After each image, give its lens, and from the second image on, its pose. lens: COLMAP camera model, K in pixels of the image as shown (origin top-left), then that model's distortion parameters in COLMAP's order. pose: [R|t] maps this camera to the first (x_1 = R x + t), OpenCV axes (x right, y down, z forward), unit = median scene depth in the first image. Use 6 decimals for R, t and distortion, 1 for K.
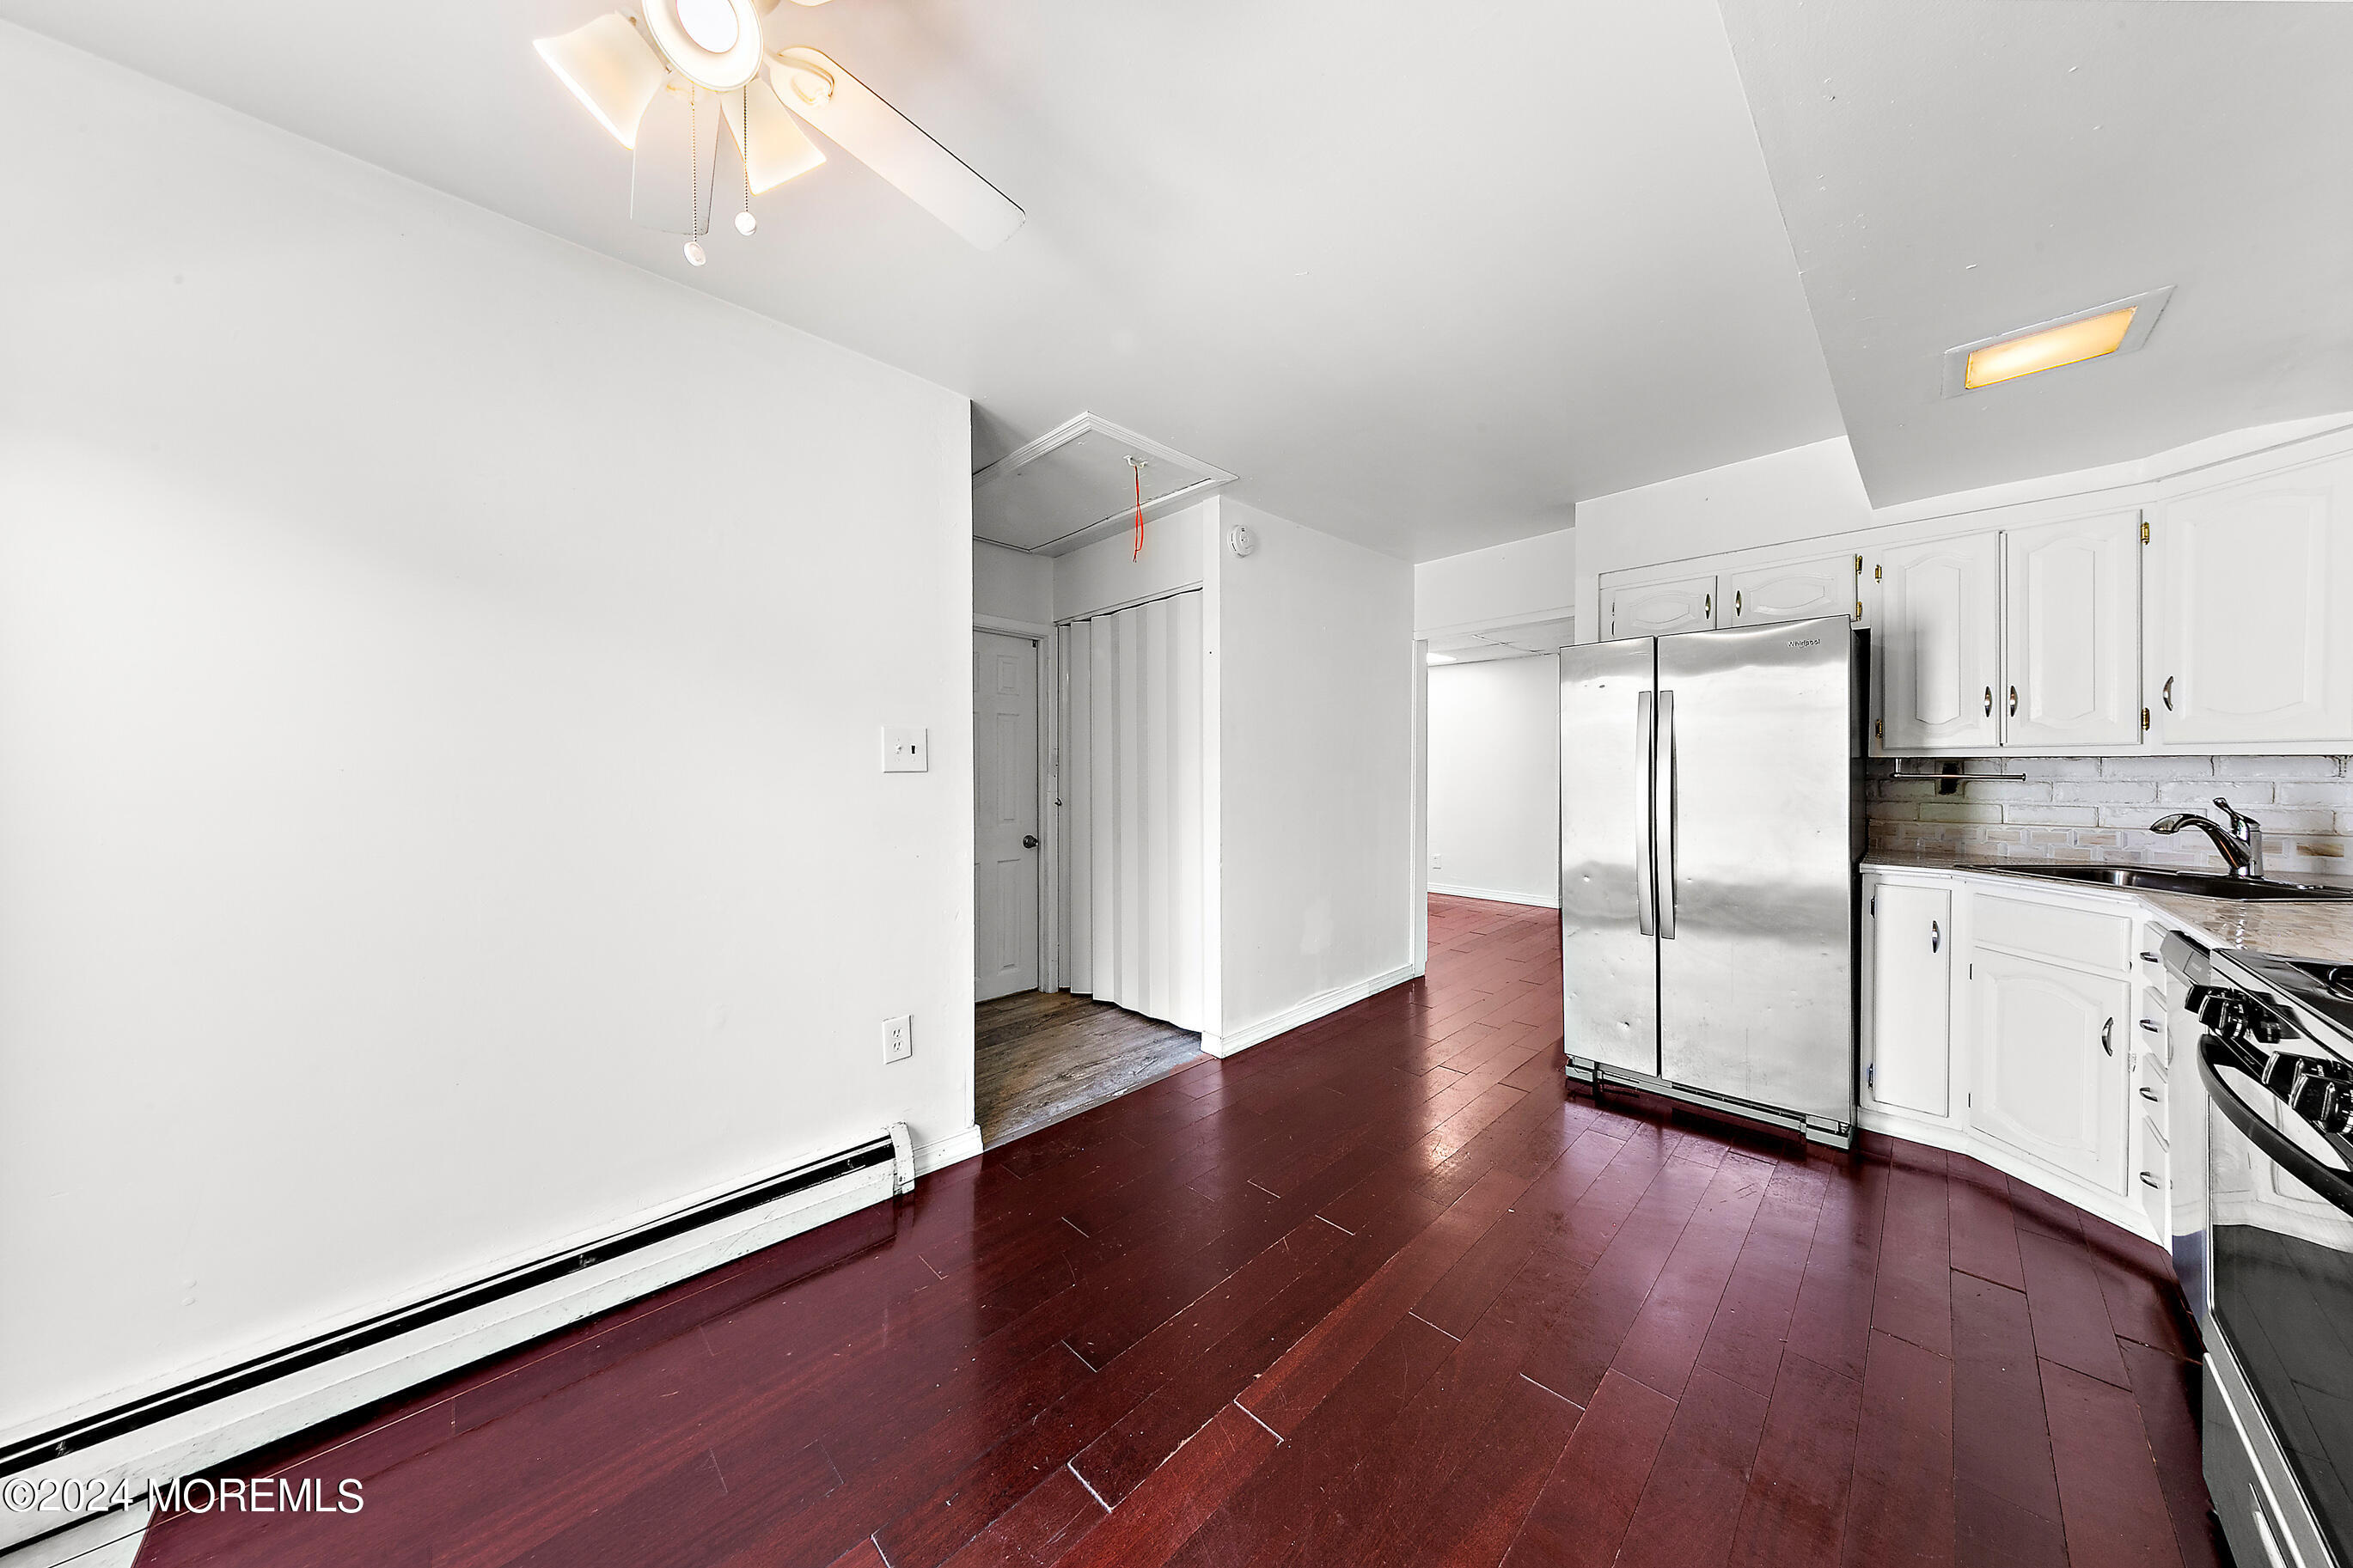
lens RADIAL K [[751.1, 0, 1173.3], [0, 751.1, 777.5], [0, 0, 1]] dist [0.013109, -0.000085]
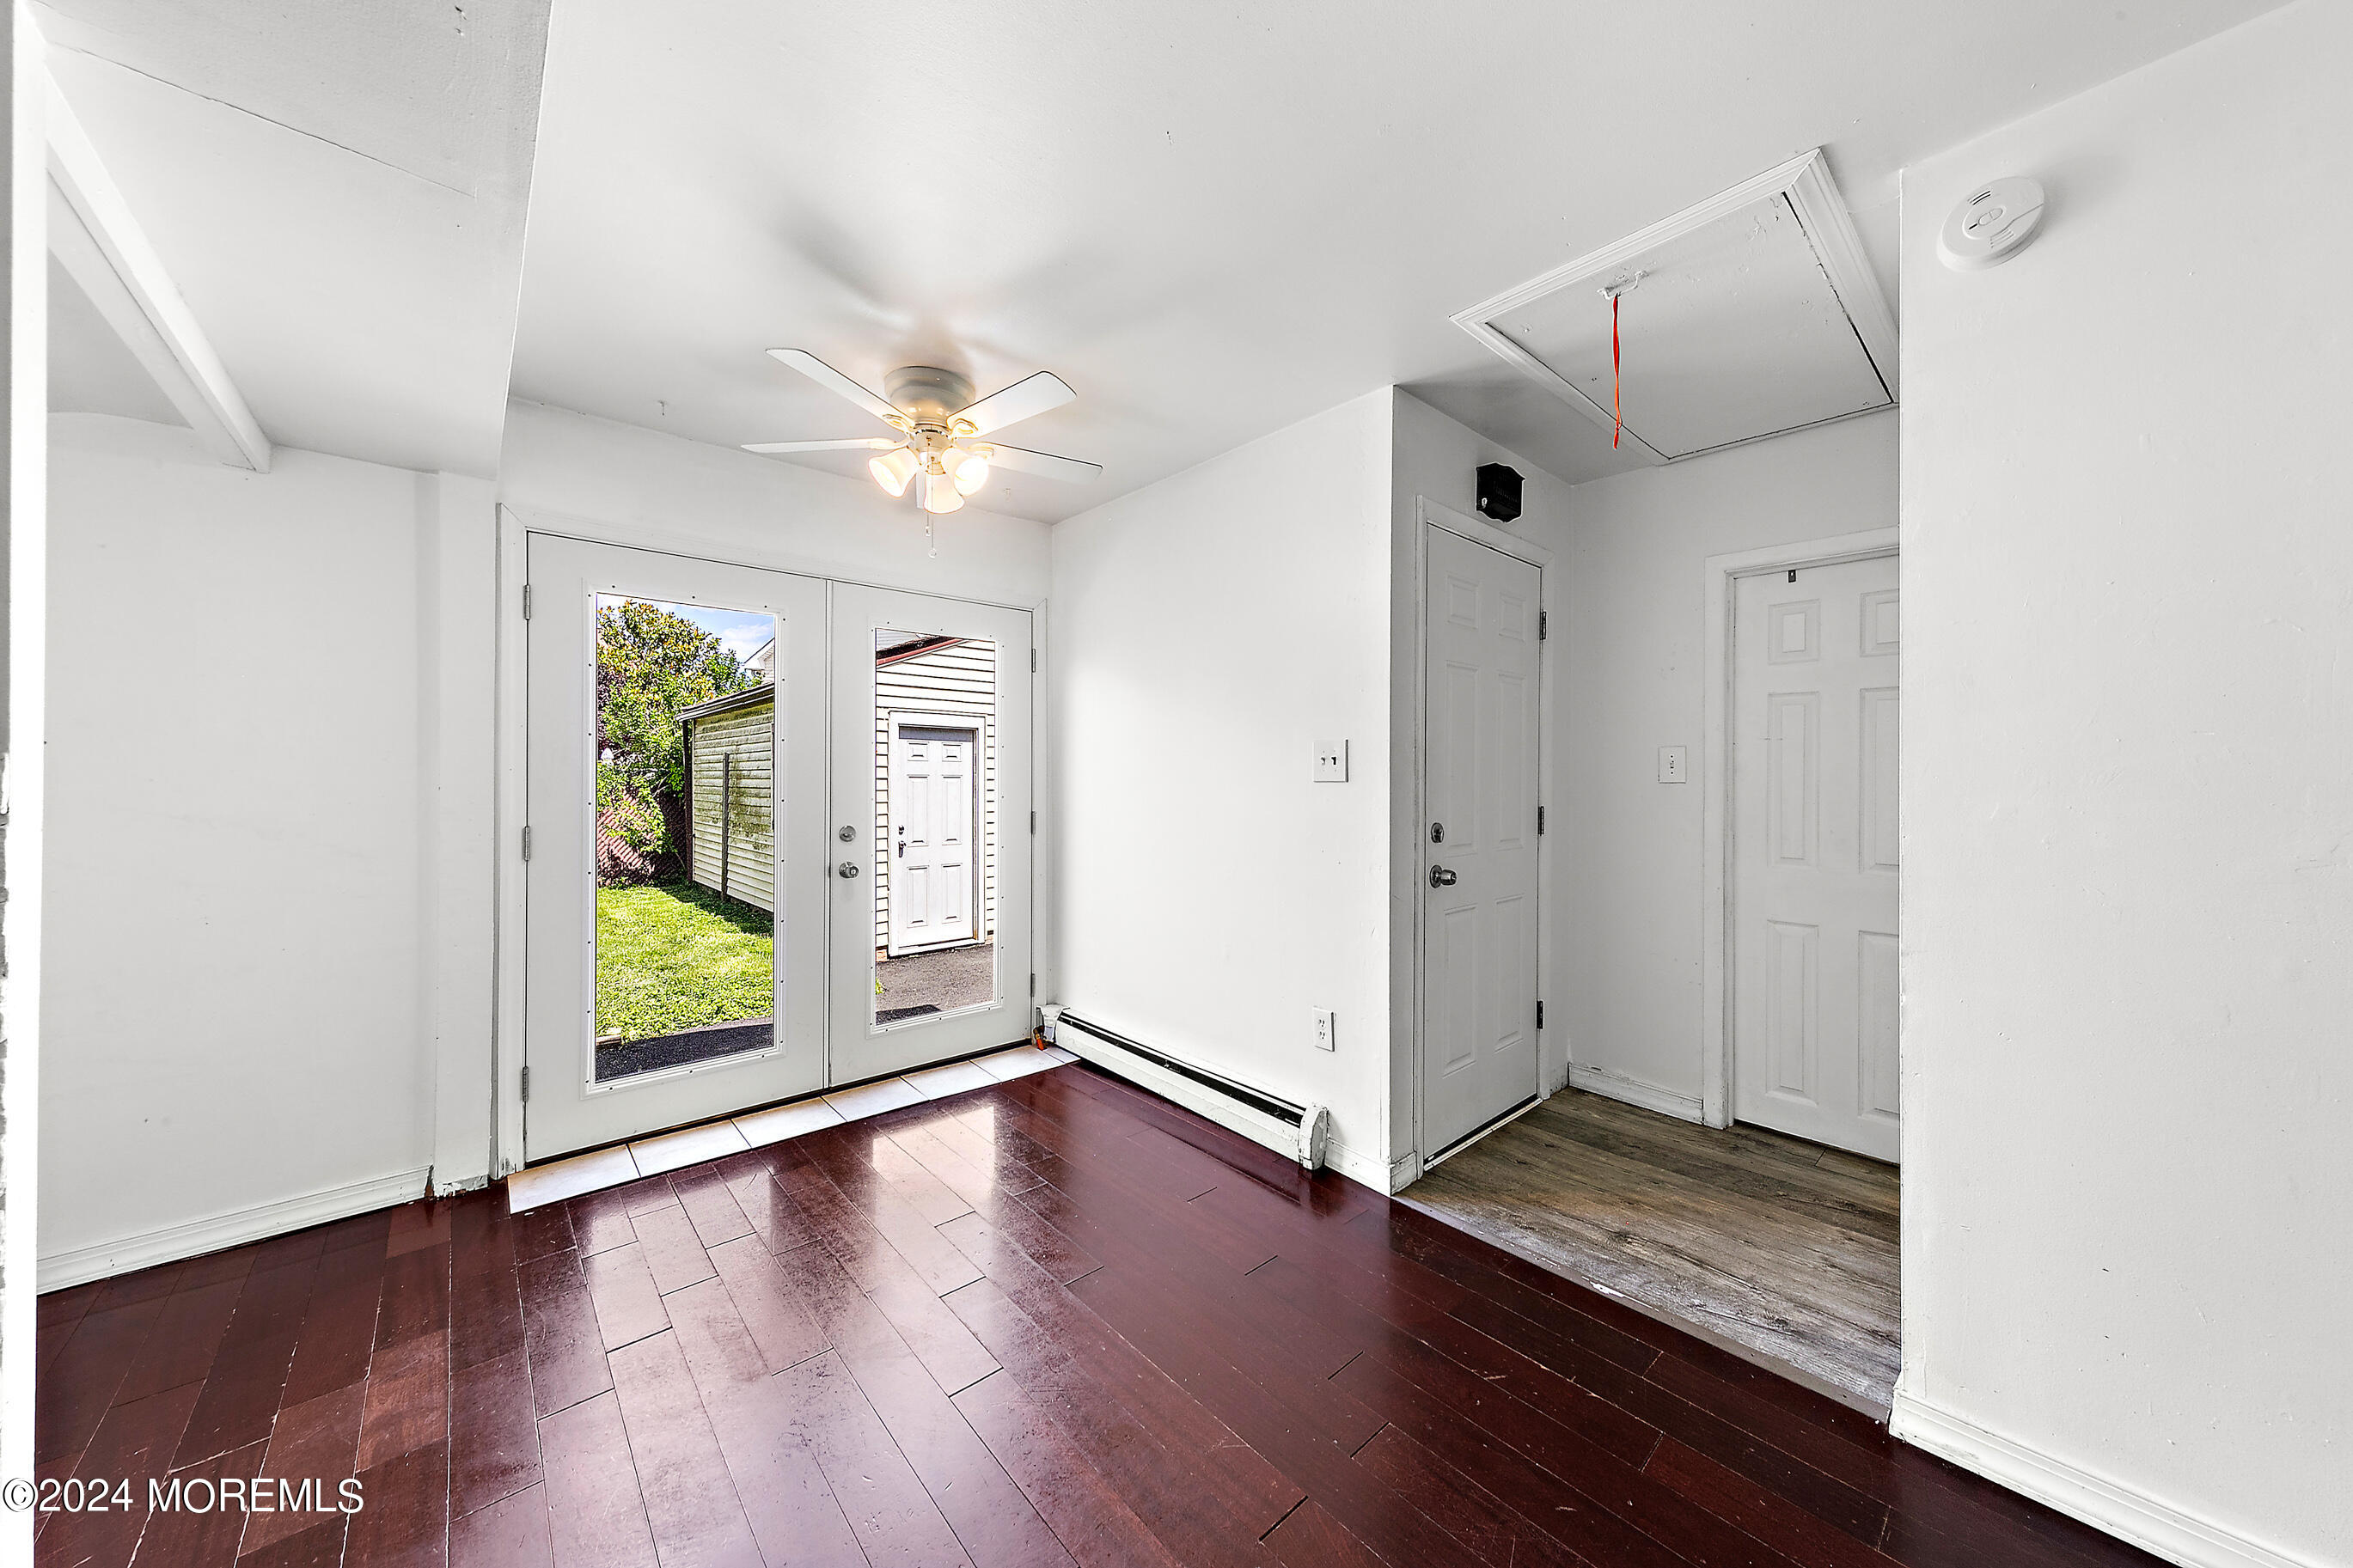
lens RADIAL K [[798.6, 0, 1193.0], [0, 798.6, 778.7], [0, 0, 1]] dist [0.001460, 0.000358]
pose [[-0.044786, 0.002525, -0.998993, 0.708176], [-0.013446, 0.999905, 0.003130, -0.011615], [0.998906, 0.013573, -0.044748, 0.775339]]
